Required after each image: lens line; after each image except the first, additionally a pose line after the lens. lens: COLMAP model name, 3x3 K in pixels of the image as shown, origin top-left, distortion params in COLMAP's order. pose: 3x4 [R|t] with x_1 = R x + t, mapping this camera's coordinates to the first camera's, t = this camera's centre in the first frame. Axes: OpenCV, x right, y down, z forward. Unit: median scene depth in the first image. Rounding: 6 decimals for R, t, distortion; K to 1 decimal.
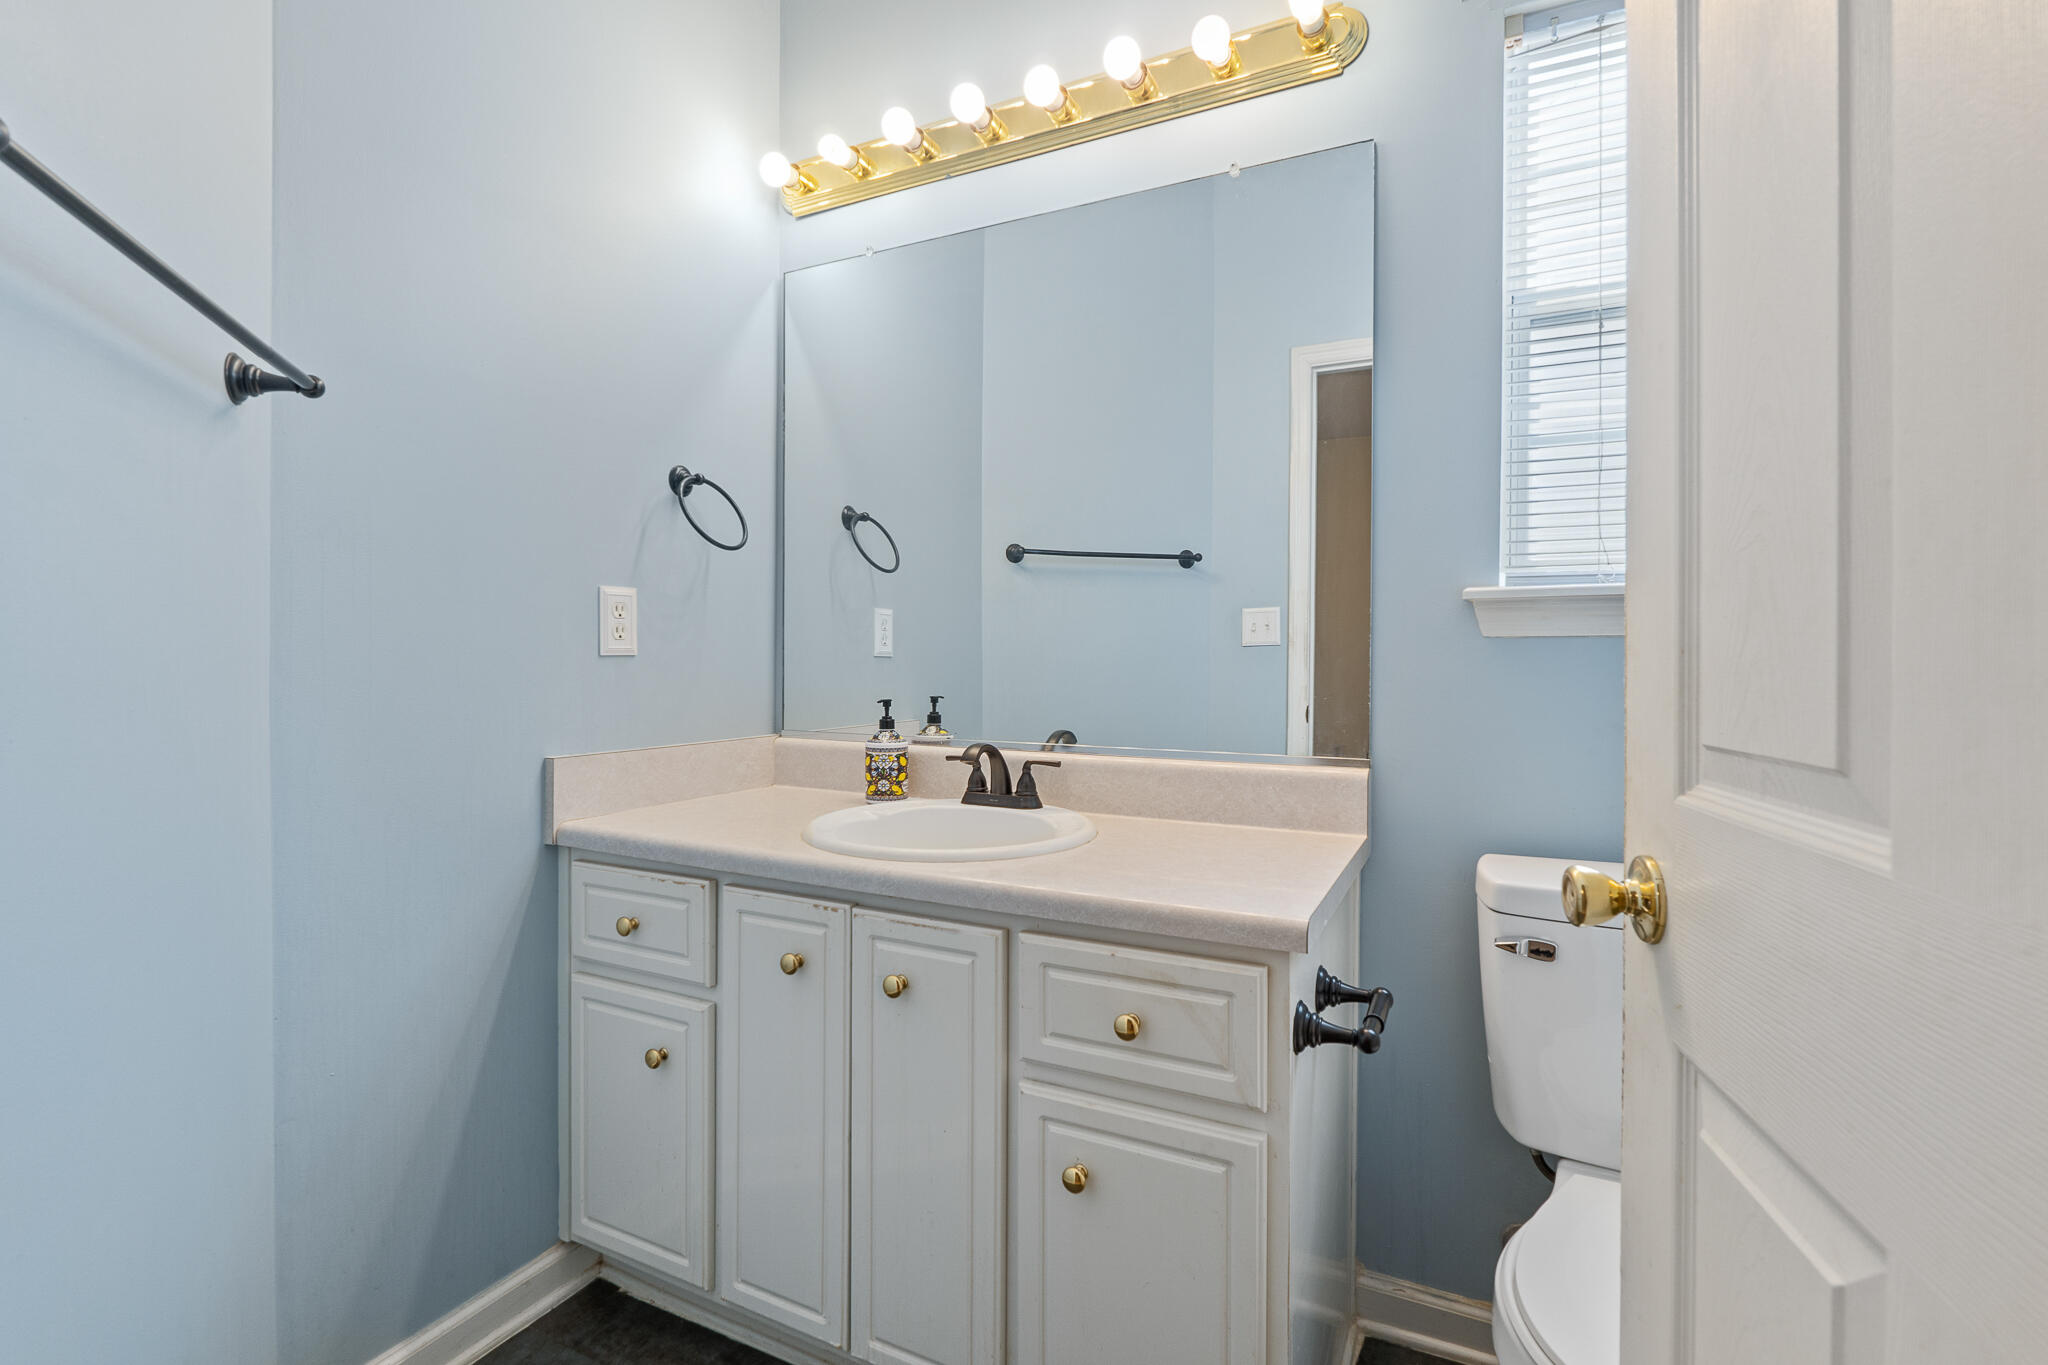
lens RADIAL K [[920.7, 0, 1020.8], [0, 920.7, 664.1], [0, 0, 1]] dist [-0.000680, 0.000148]
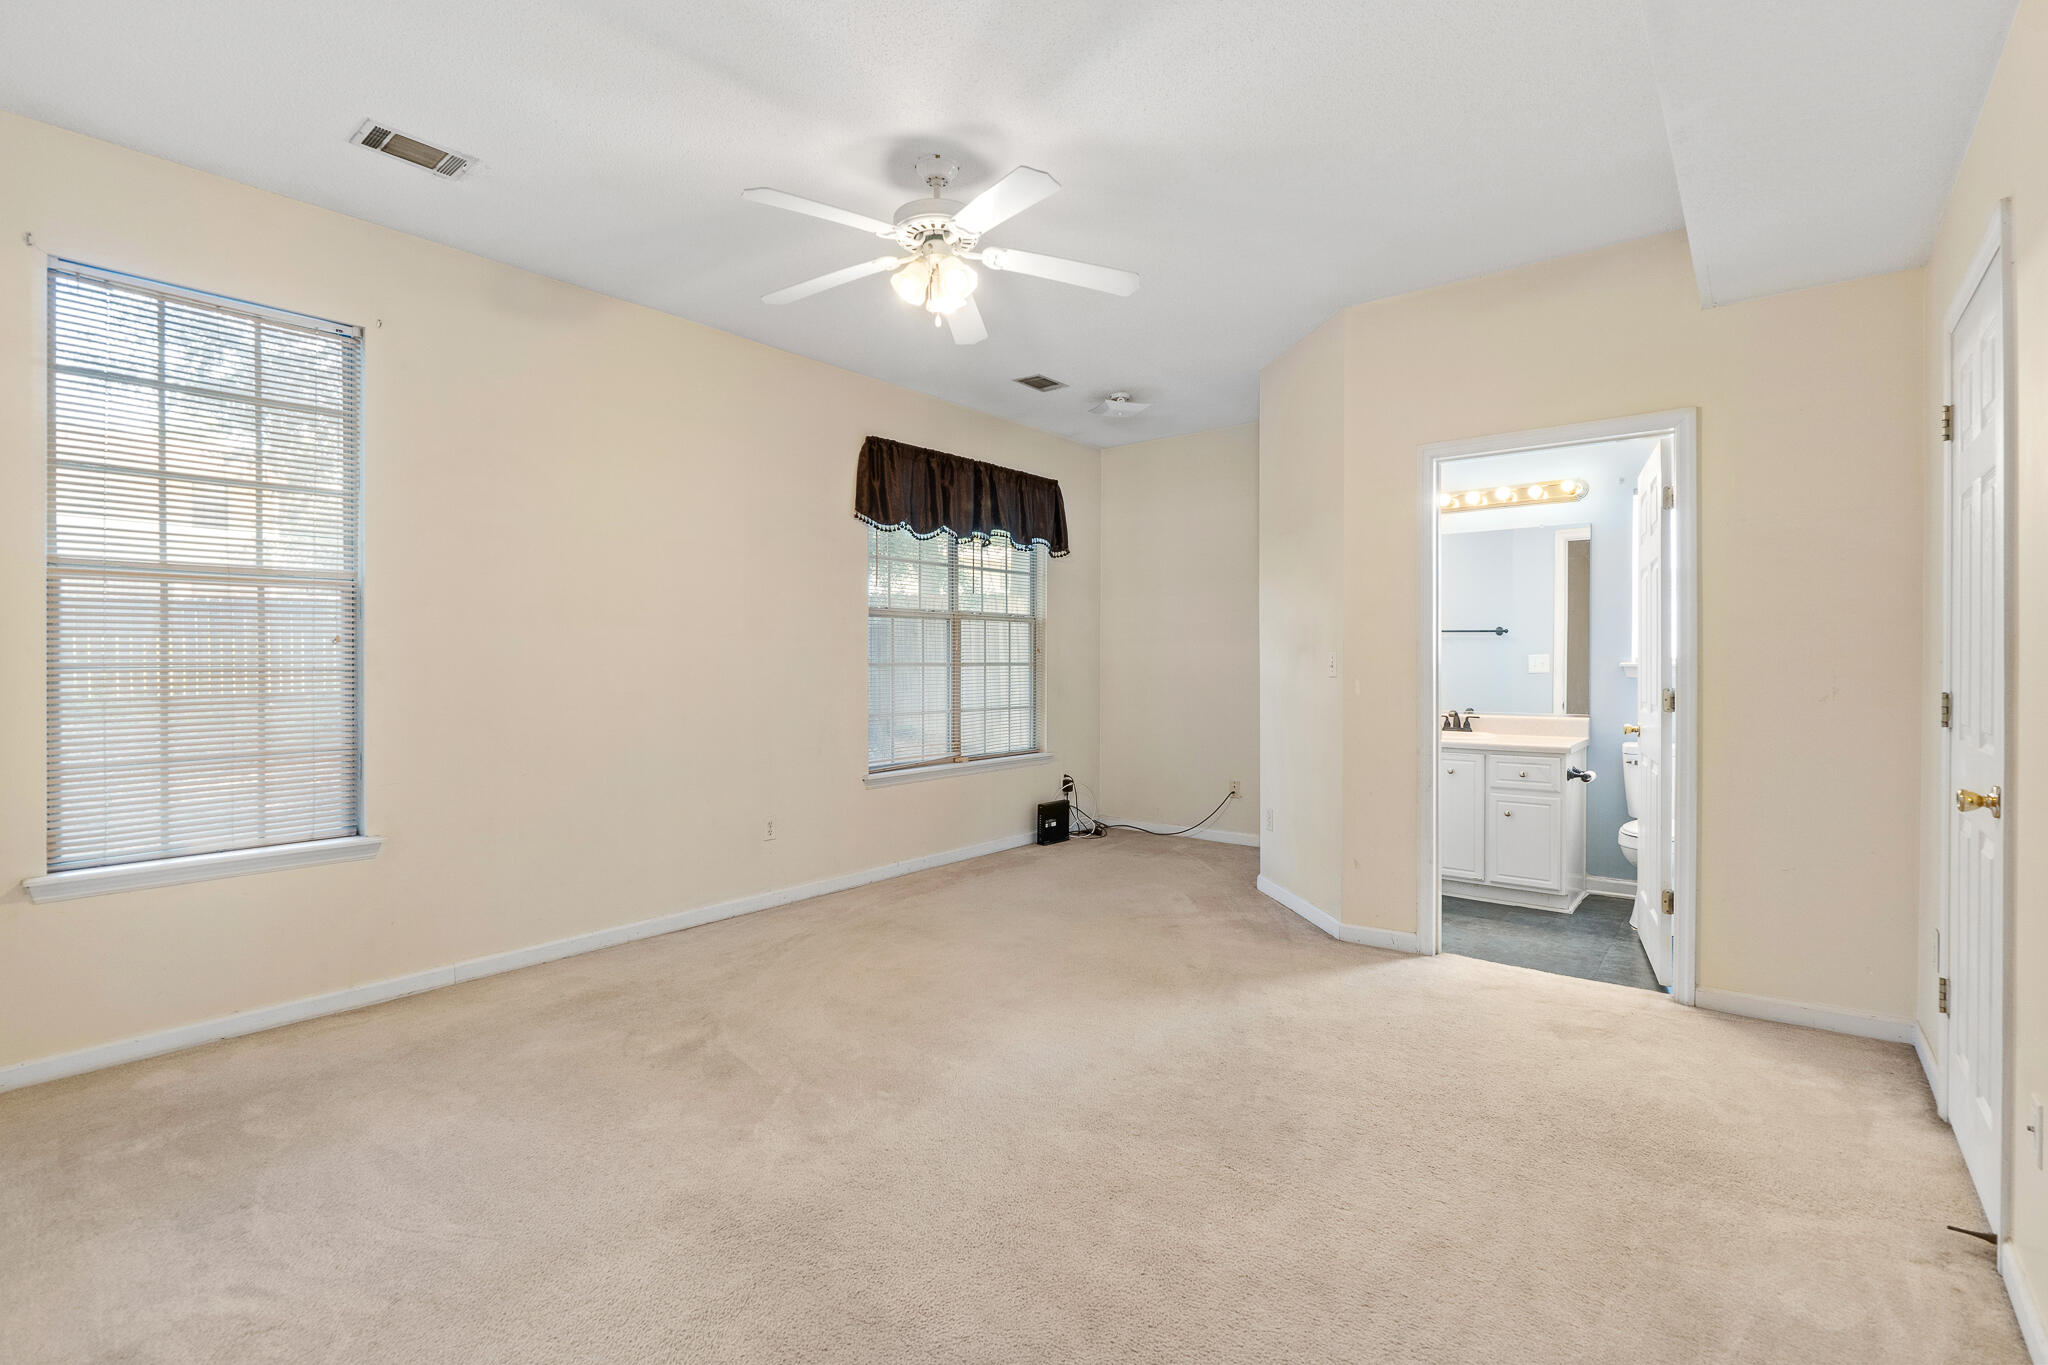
lens RADIAL K [[953.9, 0, 1027.7], [0, 953.9, 656.0], [0, 0, 1]] dist [-0.011036, 0.001714]
pose [[0.980430, -0.003873, -0.196830, -0.854172], [0.000399, 0.999844, -0.017686, -0.039861], [0.196867, 0.017261, 0.980278, -2.539449]]
